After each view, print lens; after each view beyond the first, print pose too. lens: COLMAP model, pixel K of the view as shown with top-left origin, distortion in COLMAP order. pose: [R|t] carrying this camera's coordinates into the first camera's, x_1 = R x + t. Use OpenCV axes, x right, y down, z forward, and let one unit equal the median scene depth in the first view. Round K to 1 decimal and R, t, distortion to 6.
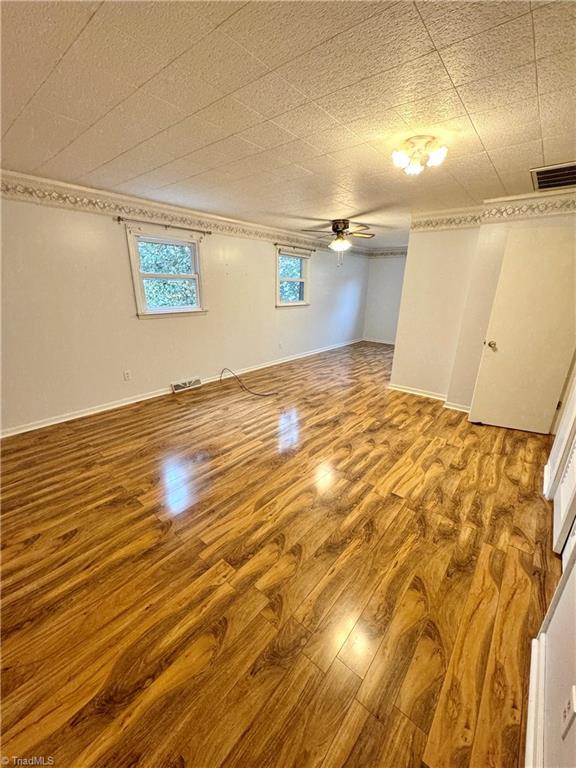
lens RADIAL K [[305.0, 0, 287.5], [0, 305.0, 382.6], [0, 0, 1]] dist [-0.004094, 0.000045]
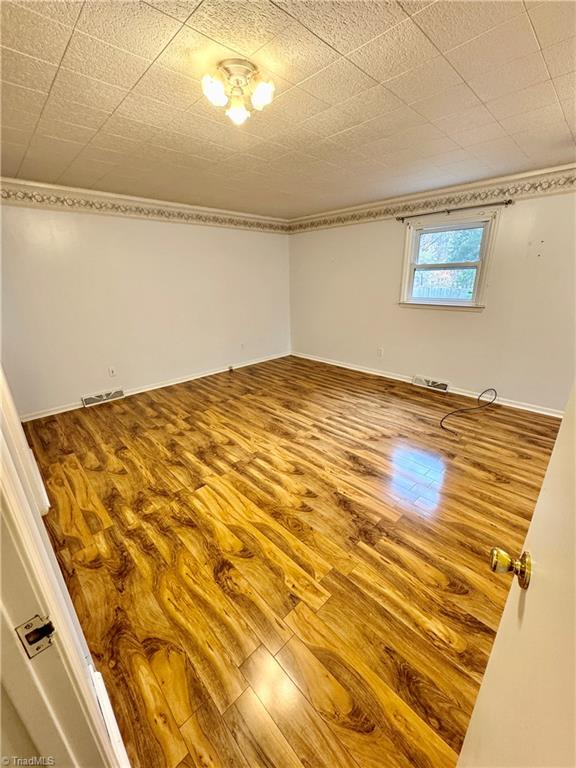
lens RADIAL K [[305.0, 0, 287.5], [0, 305.0, 381.6], [0, 0, 1]] dist [-0.004094, 0.000045]
pose [[-0.108182, 0.309351, -0.944774, 0.956169], [-0.290708, 0.898967, 0.327639, -0.285017], [0.950676, 0.310098, -0.007322, 0.965640]]
